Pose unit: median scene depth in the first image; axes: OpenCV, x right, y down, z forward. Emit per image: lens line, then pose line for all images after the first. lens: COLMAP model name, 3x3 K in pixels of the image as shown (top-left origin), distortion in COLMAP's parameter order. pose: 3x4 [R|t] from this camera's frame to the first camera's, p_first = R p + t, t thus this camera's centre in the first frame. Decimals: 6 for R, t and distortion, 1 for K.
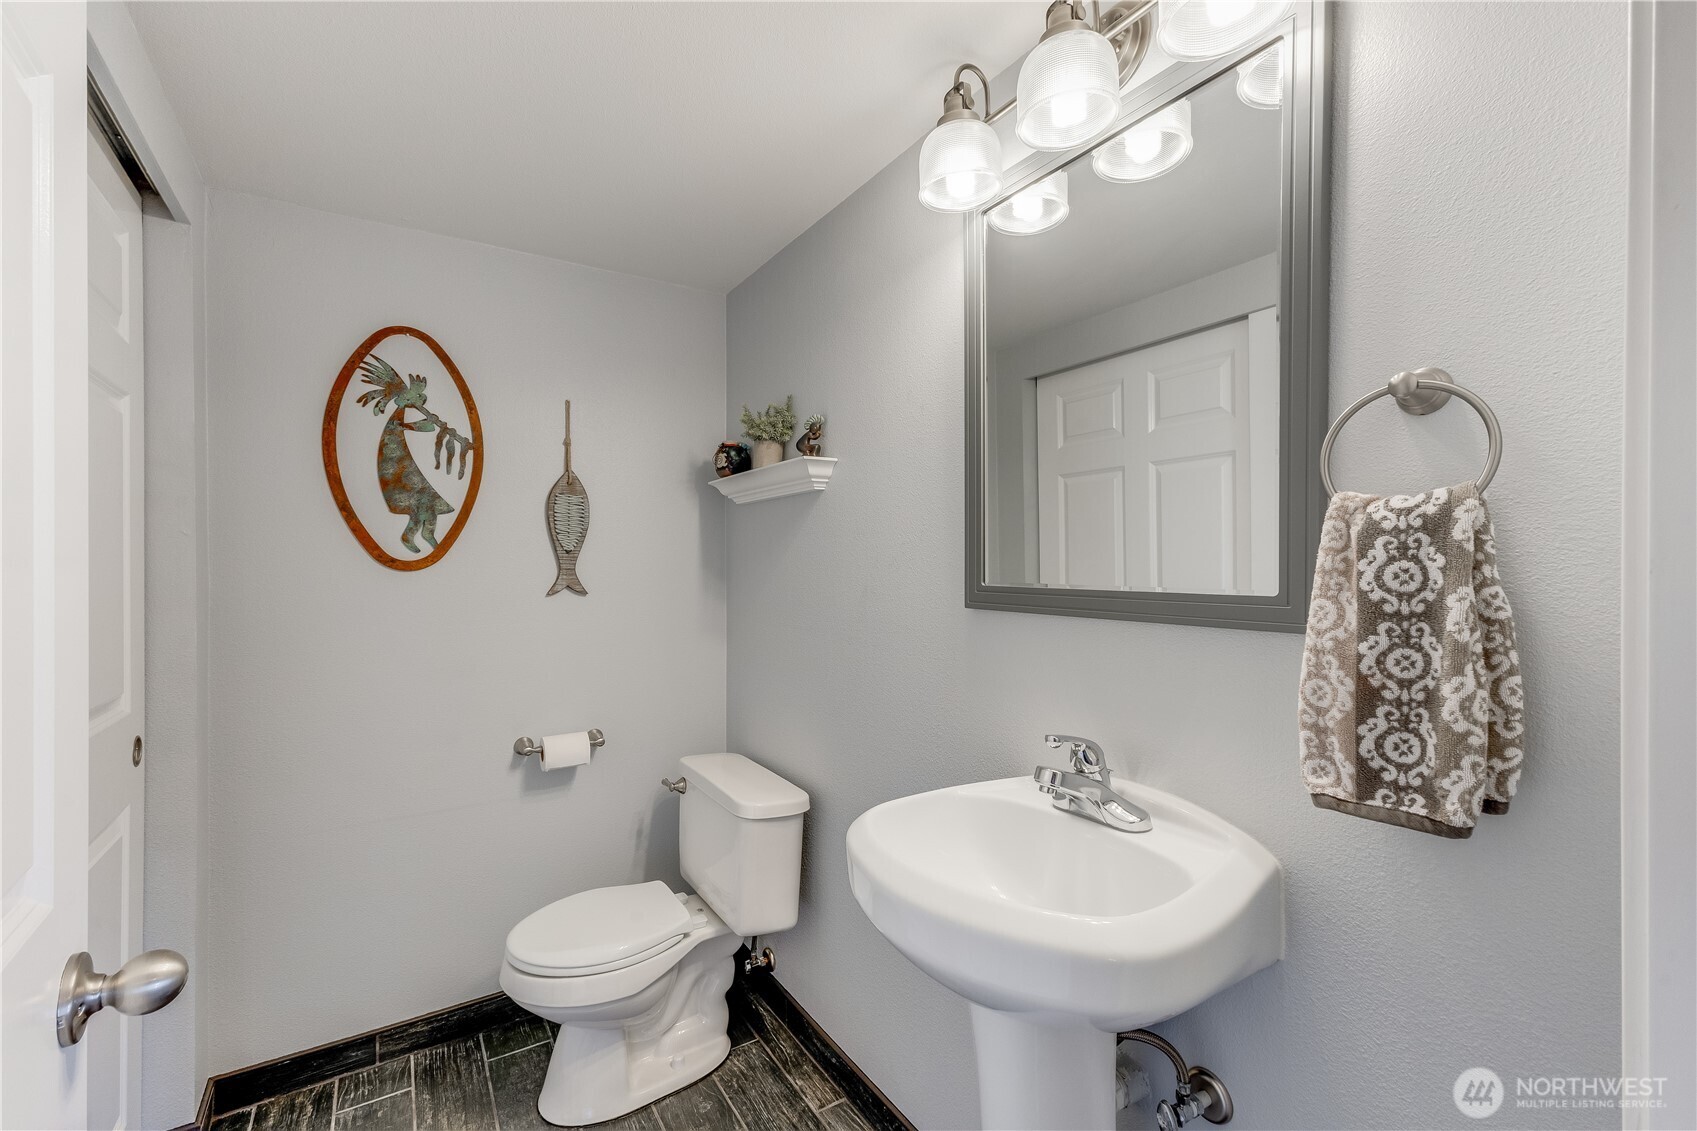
lens RADIAL K [[742.4, 0, 852.4], [0, 742.4, 578.4], [0, 0, 1]] dist [0.009332, -0.000248]
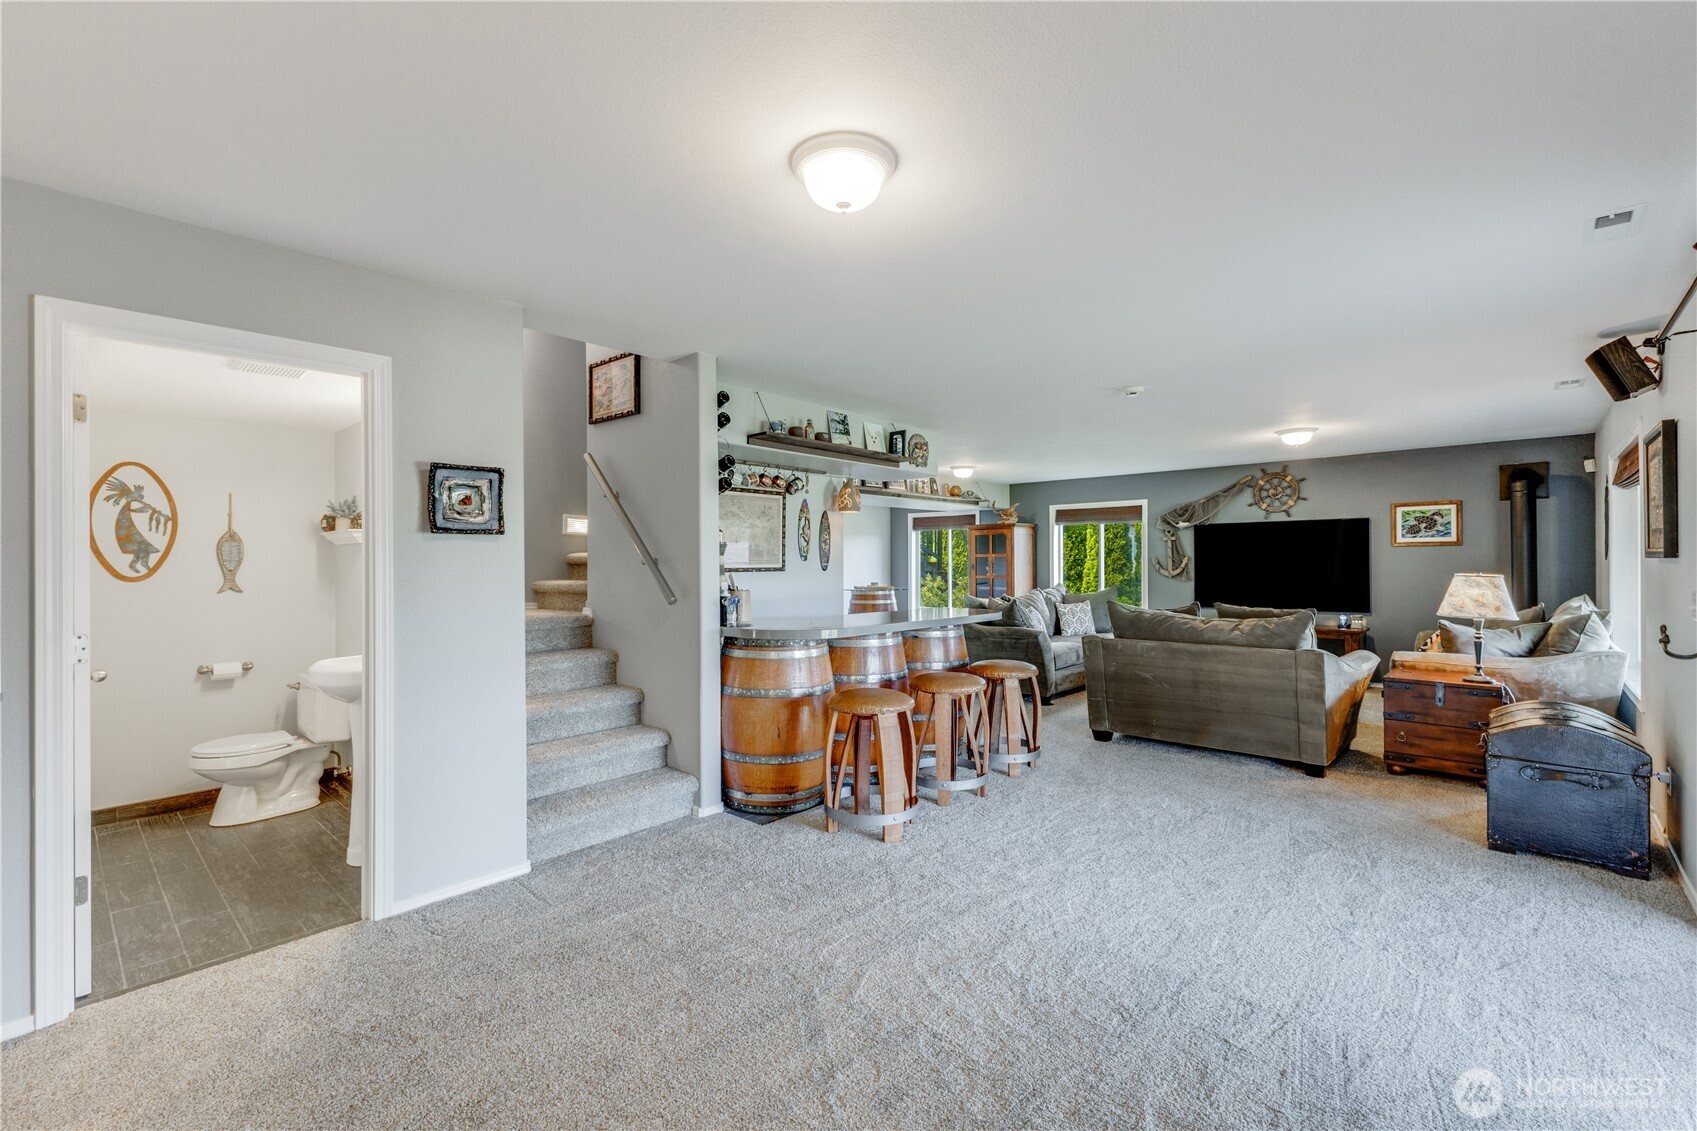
lens RADIAL K [[736.2, 0, 842.8], [0, 736.2, 561.0], [0, 0, 1]] dist [0.006363, -0.001371]
pose [[0.962210, -0.005132, 0.272260, 0.700330], [0.006493, 0.999971, -0.004099, -0.046154], [-0.272231, 0.005712, 0.962215, -1.435327]]
